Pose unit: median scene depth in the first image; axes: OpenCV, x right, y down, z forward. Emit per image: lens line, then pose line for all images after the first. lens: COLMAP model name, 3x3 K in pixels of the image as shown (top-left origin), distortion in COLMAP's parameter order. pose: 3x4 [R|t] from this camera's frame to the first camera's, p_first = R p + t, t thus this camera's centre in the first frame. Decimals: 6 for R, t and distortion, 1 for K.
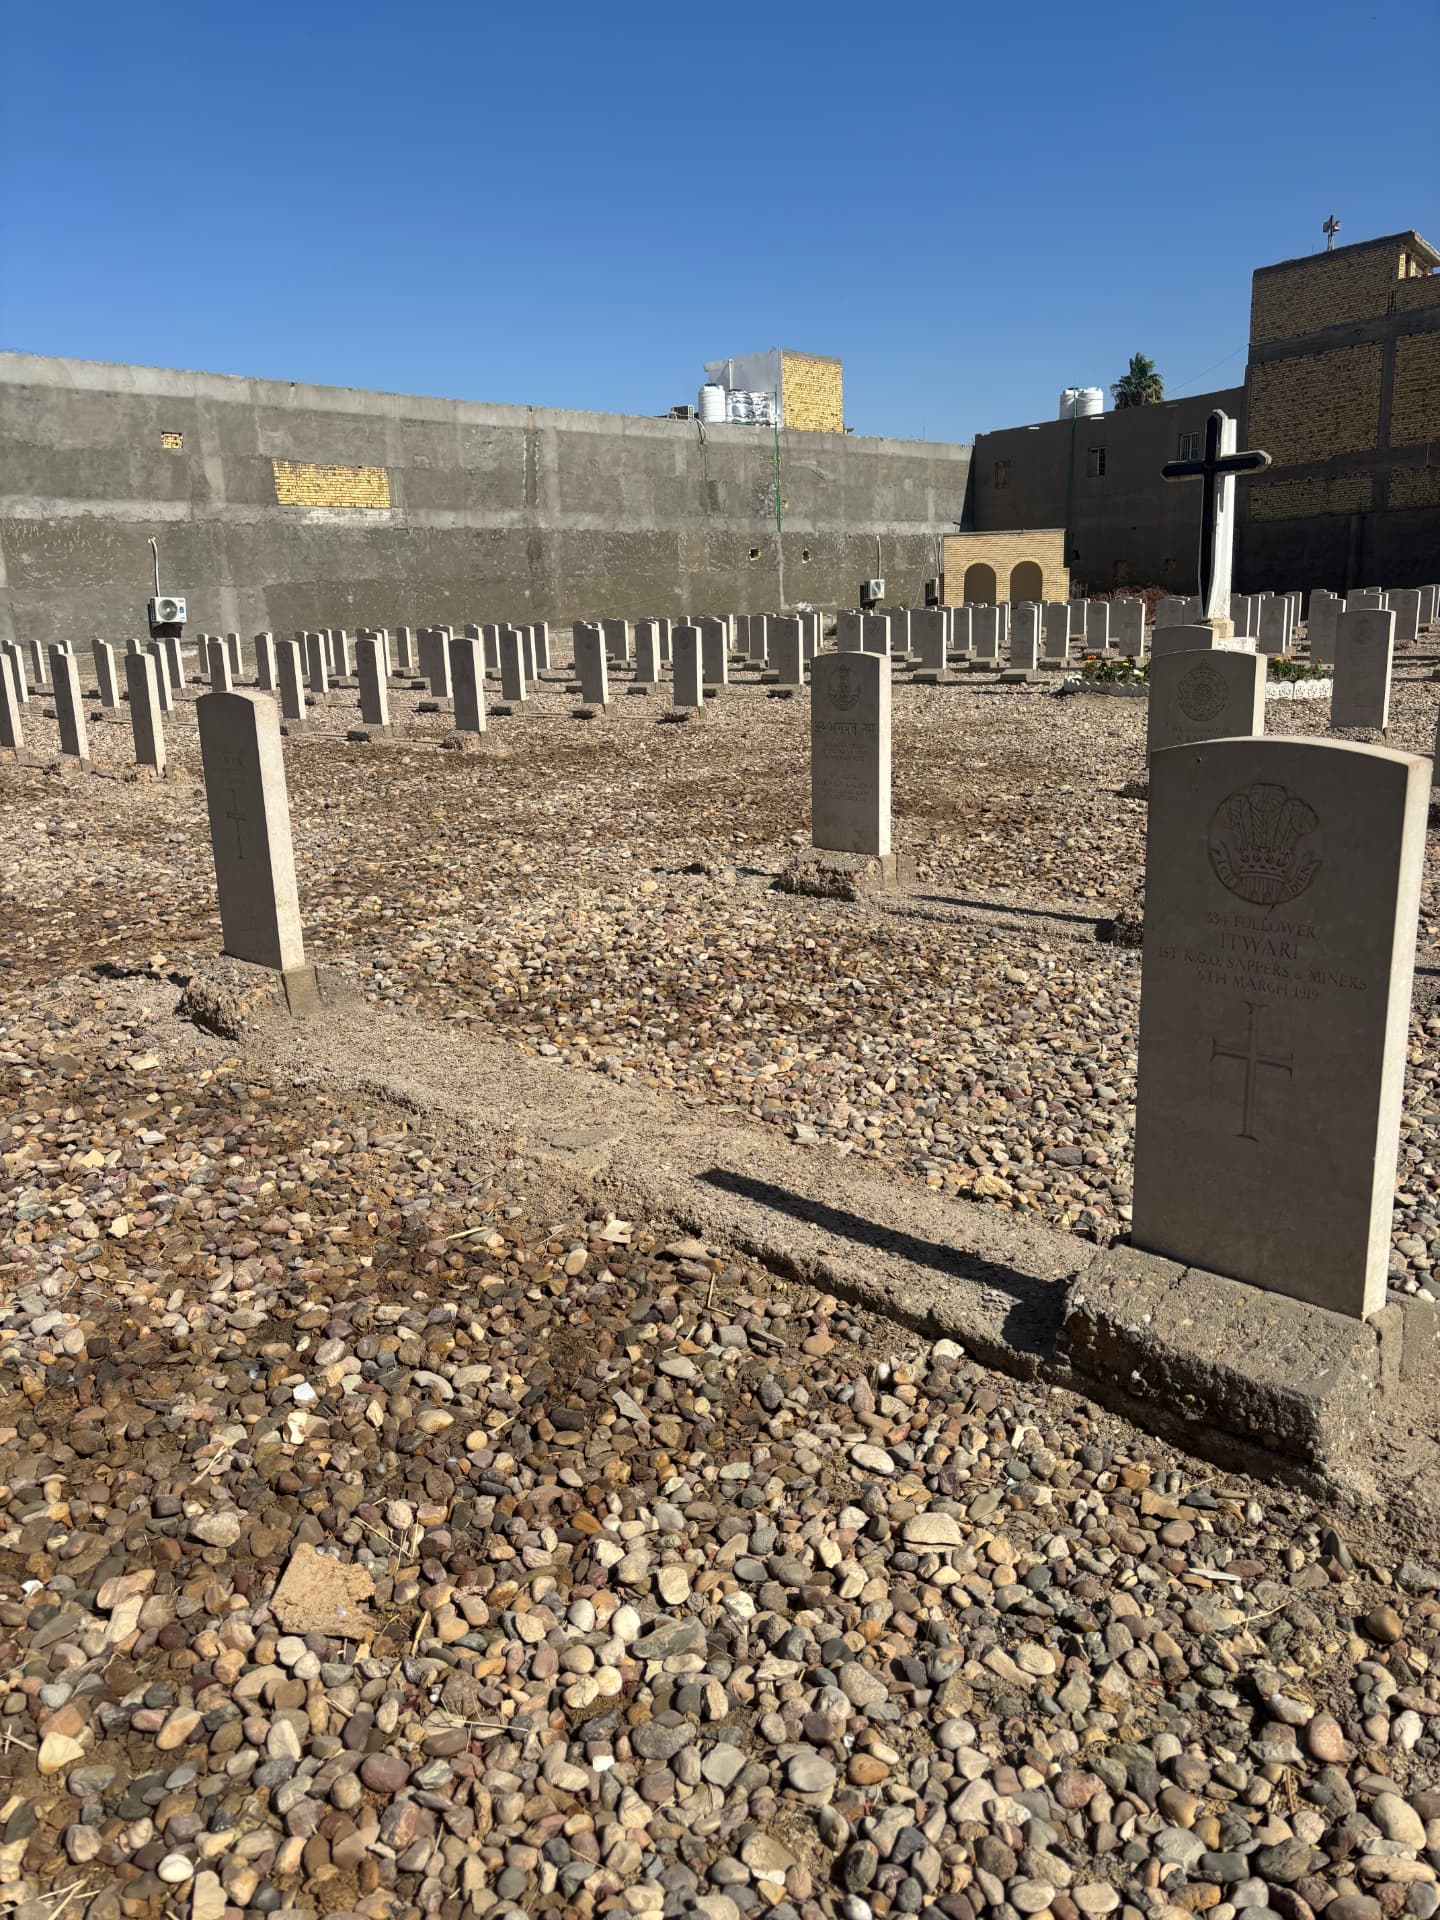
lens RADIAL K [[1428.9, 0, 703.3], [0, 1428.9, 964.4], [0, 0, 1]] dist [0.033763, -0.030968]
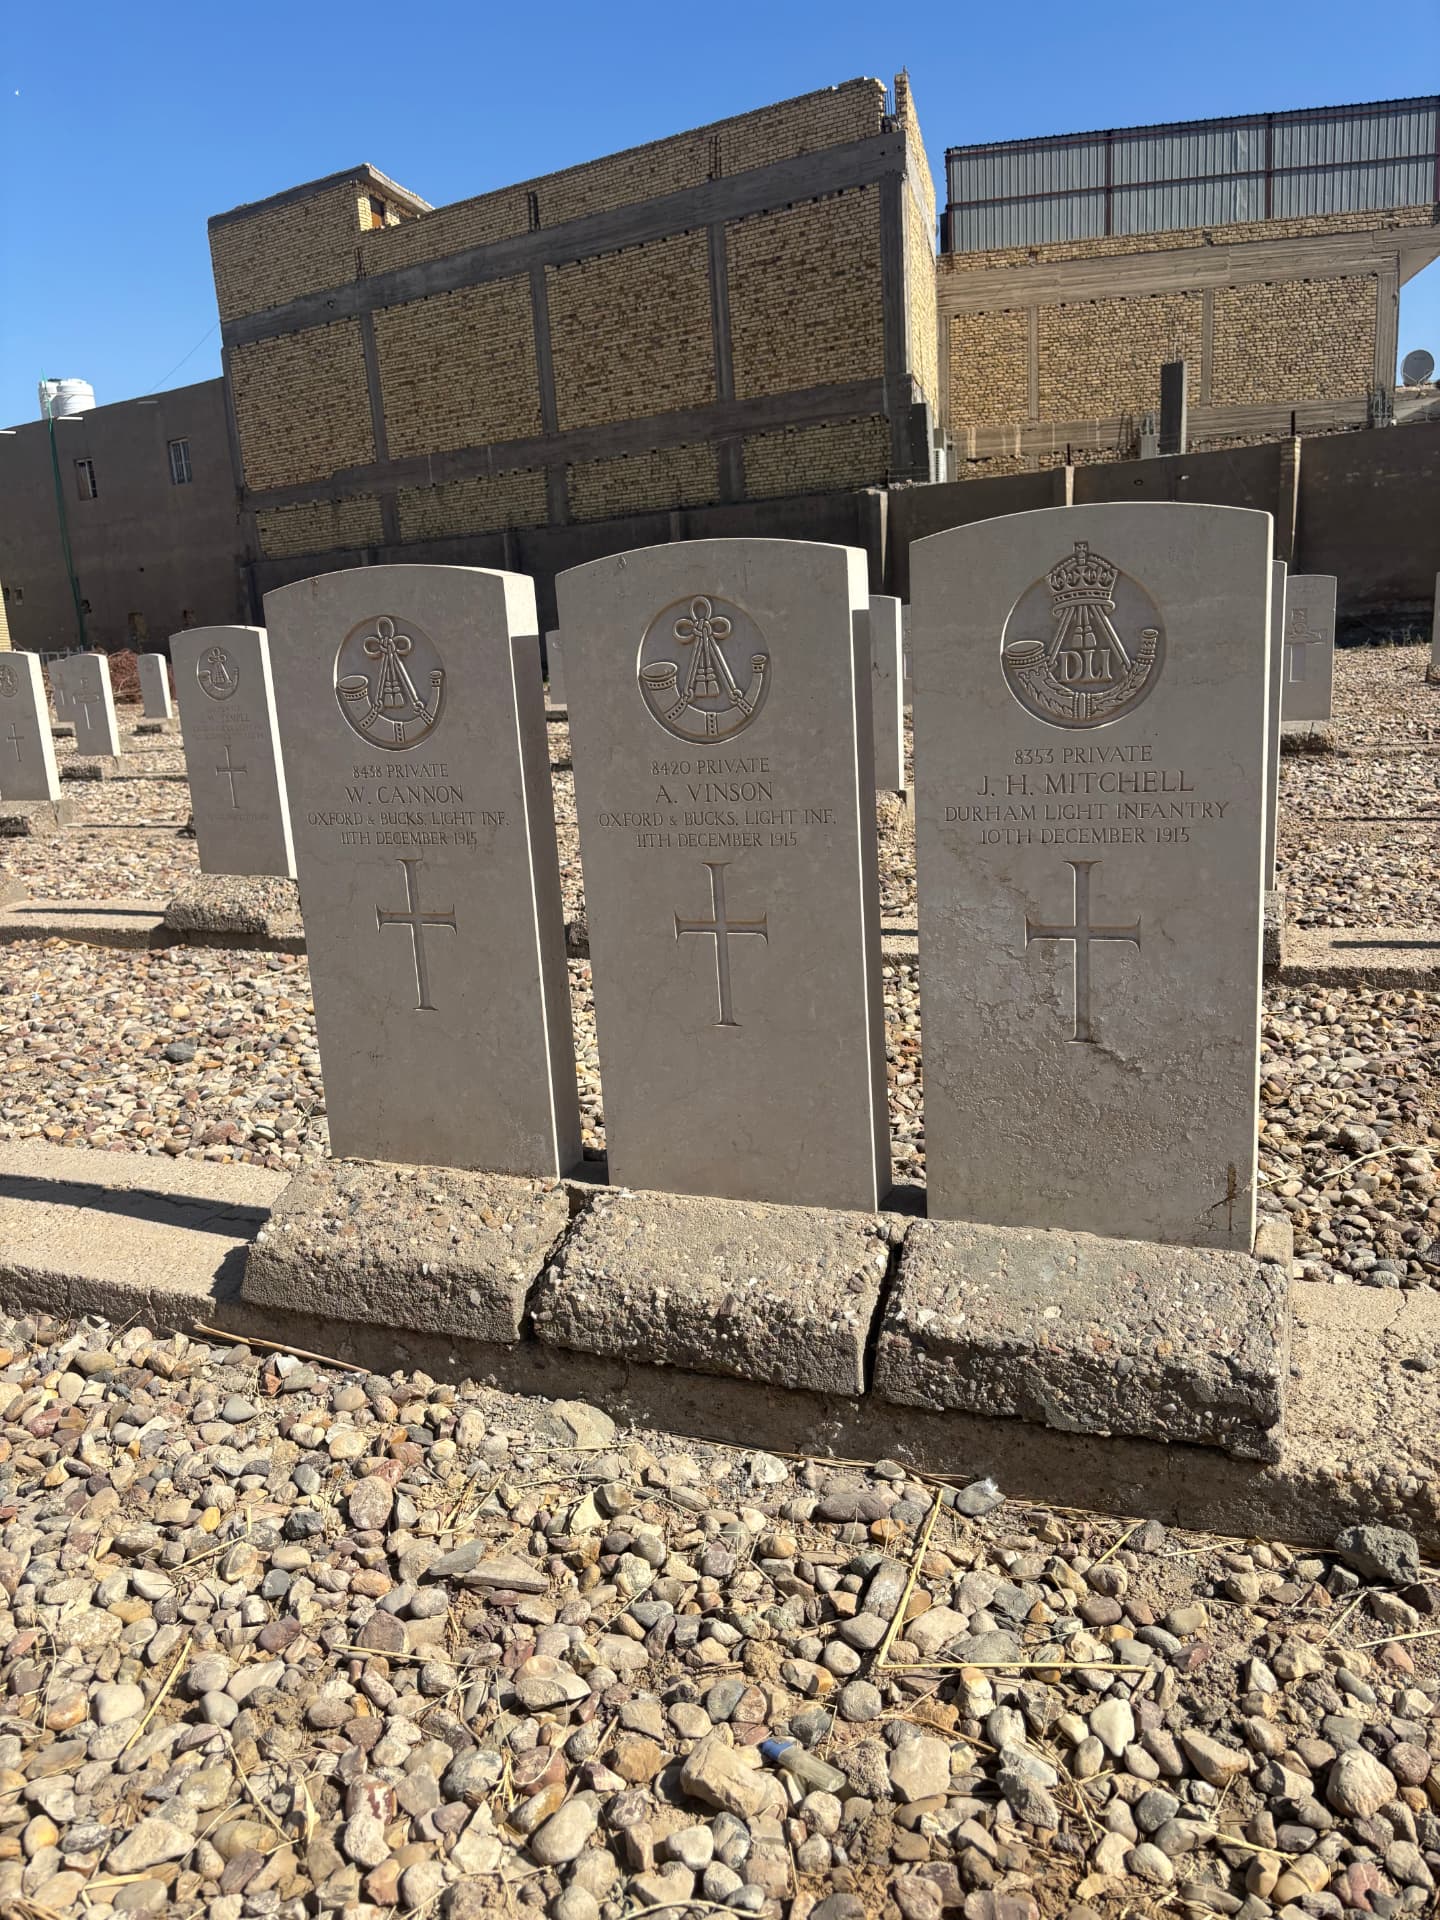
lens RADIAL K [[1453.9, 0, 720.0], [0, 1453.9, 960.0], [0, 0, 1]] dist [-0.006702, 0.046722]
pose [[0.917165, -0.107978, 0.383599, 0.295514], [0.123302, 0.992248, -0.015505, -0.066556], [-0.378952, 0.061519, 0.923369, 0.243754]]
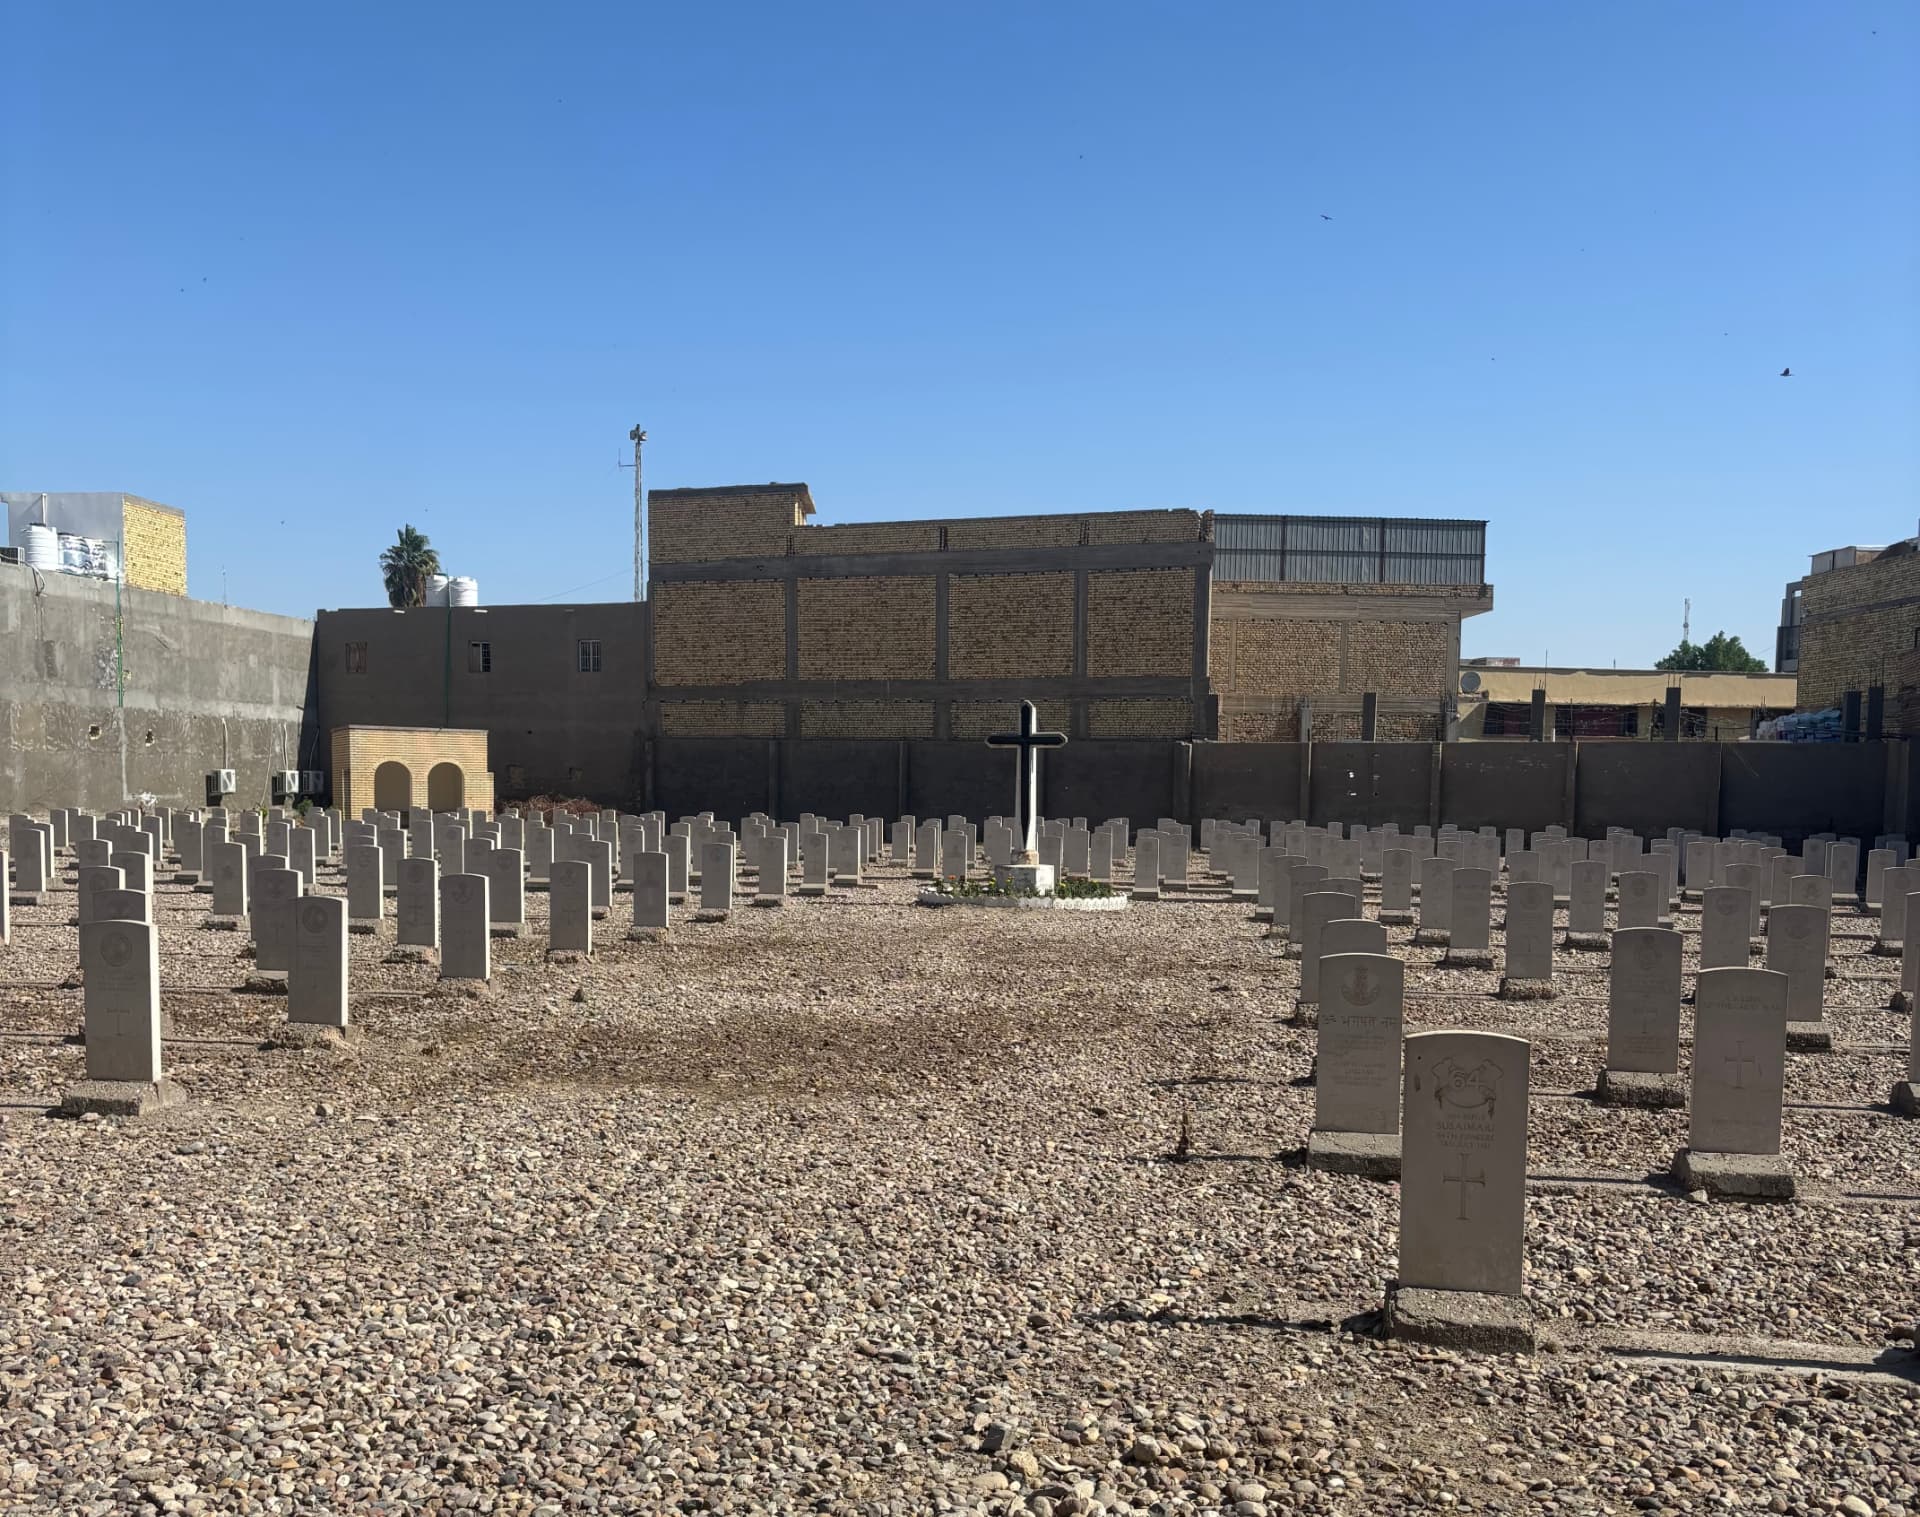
lens RADIAL K [[1896.6, 0, 952.0], [0, 1896.6, 938.5], [0, 0, 1]] dist [0.114497, -0.307080]
pose [[0.803431, 0.001446, 0.595396, -0.227301], [0.102047, 0.984865, -0.140095, 0.023471], [-0.586587, 0.173315, 0.791124, -0.100424]]
